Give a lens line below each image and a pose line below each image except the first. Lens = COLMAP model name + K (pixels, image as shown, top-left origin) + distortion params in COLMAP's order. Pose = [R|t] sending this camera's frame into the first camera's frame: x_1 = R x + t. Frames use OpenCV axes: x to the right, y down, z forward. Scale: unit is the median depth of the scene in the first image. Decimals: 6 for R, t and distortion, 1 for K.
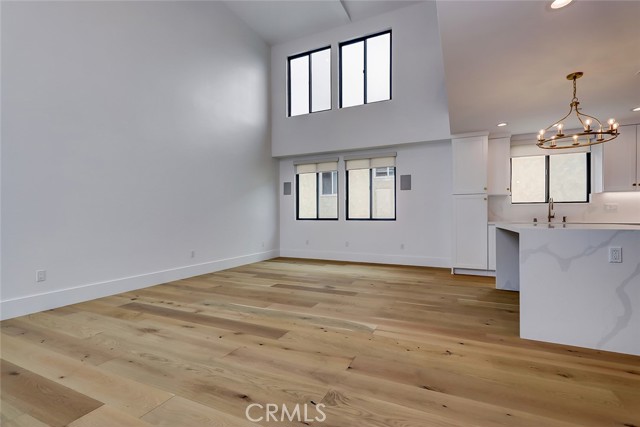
lens RADIAL K [[296.9, 0, 316.4], [0, 296.9, 216.8], [0, 0, 1]] dist [0.002849, 0.000176]
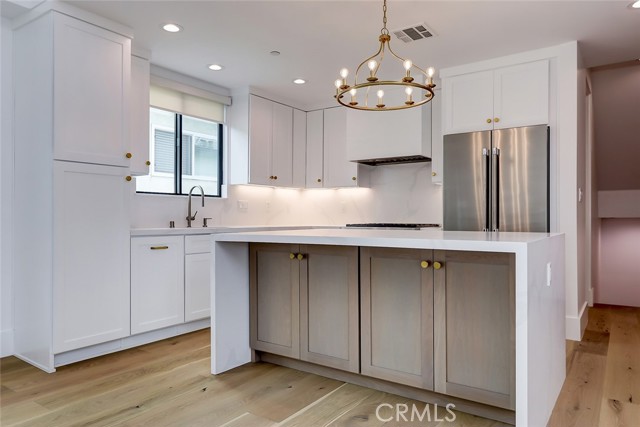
lens RADIAL K [[435.3, 0, 321.6], [0, 435.3, 214.2], [0, 0, 1]] dist [-0.001573, -0.000096]
pose [[0.167433, 0.008067, 0.985850, -0.043907], [0.001688, 0.999963, -0.008470, -0.000986], [-0.985882, 0.003082, 0.167414, 0.875189]]
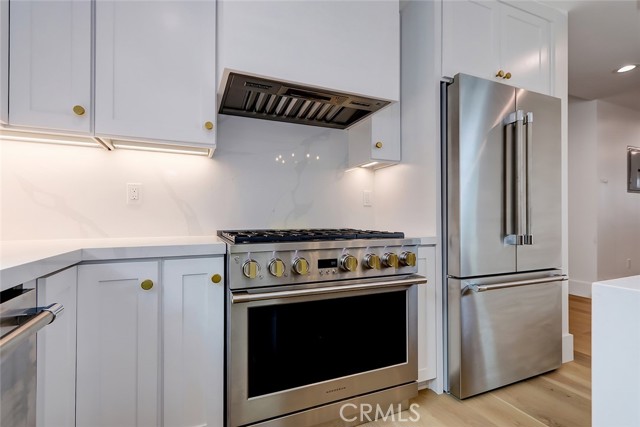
lens RADIAL K [[307.8, 0, 345.8], [0, 307.8, 217.8], [0, 0, 1]] dist [0.000829, 0.000071]
pose [[-0.796363, 0.006315, 0.604787, 1.034291], [0.006144, 0.999978, -0.002352, -0.001192], [-0.604788, 0.001843, -0.796384, 1.256934]]
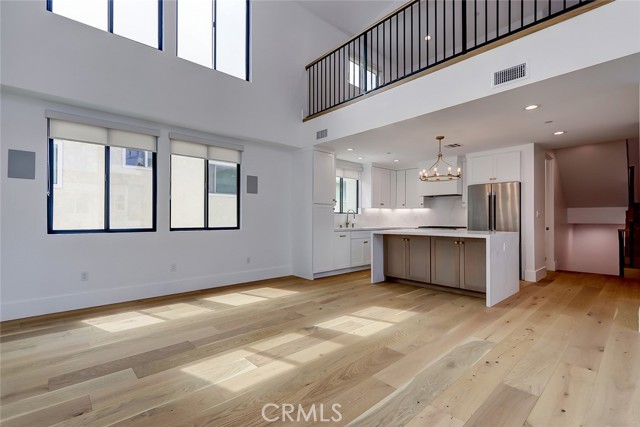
lens RADIAL K [[299.2, 0, 321.9], [0, 299.2, 217.9], [0, 0, 1]] dist [0.004888, -0.000119]
pose [[0.370135, 0.004778, 0.928966, -0.763593], [-0.000439, 0.999988, -0.004968, -0.028561], [-0.928978, 0.001431, 0.370132, 0.889835]]
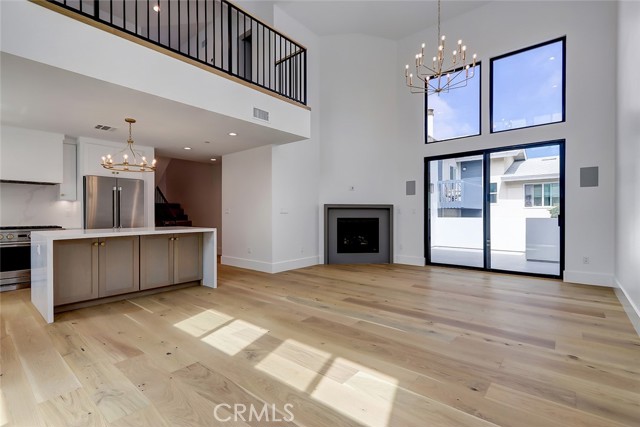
lens RADIAL K [[293.8, 0, 320.5], [0, 293.8, 215.8], [0, 0, 1]] dist [0.001463, -0.000129]
pose [[-0.969244, 0.004941, 0.246053, -0.274859], [0.005841, 0.999979, 0.002931, -0.028205], [-0.246033, 0.004278, -0.969252, 1.877277]]
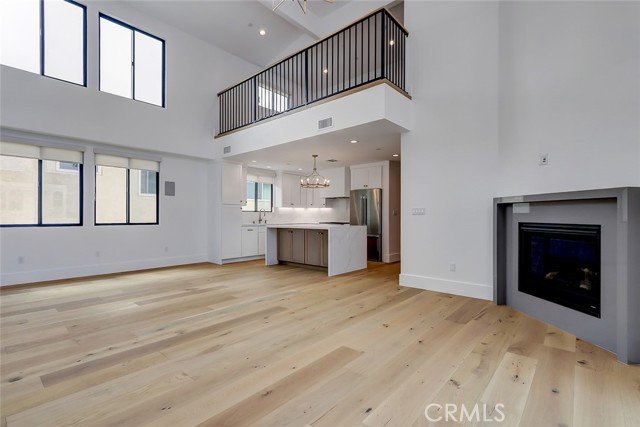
lens RADIAL K [[304.7, 0, 326.8], [0, 304.7, 216.5], [0, 0, 1]] dist [0.000950, 0.000178]
pose [[0.251538, 0.001919, 0.967846, -1.104478], [-0.001244, 0.999998, -0.001660, -0.026485], [-0.967847, -0.000786, 0.251540, 0.324869]]
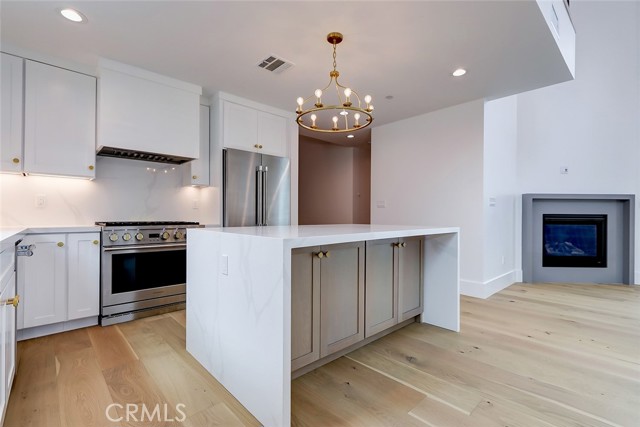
lens RADIAL K [[293.8, 0, 320.5], [0, 293.8, 215.8], [0, 0, 1]] dist [0.001463, -0.000129]
pose [[-0.930397, -0.001077, 0.366552, 0.552962], [-0.000771, 0.999999, 0.000980, -0.001936], [-0.366552, 0.000629, -0.930397, 1.557181]]
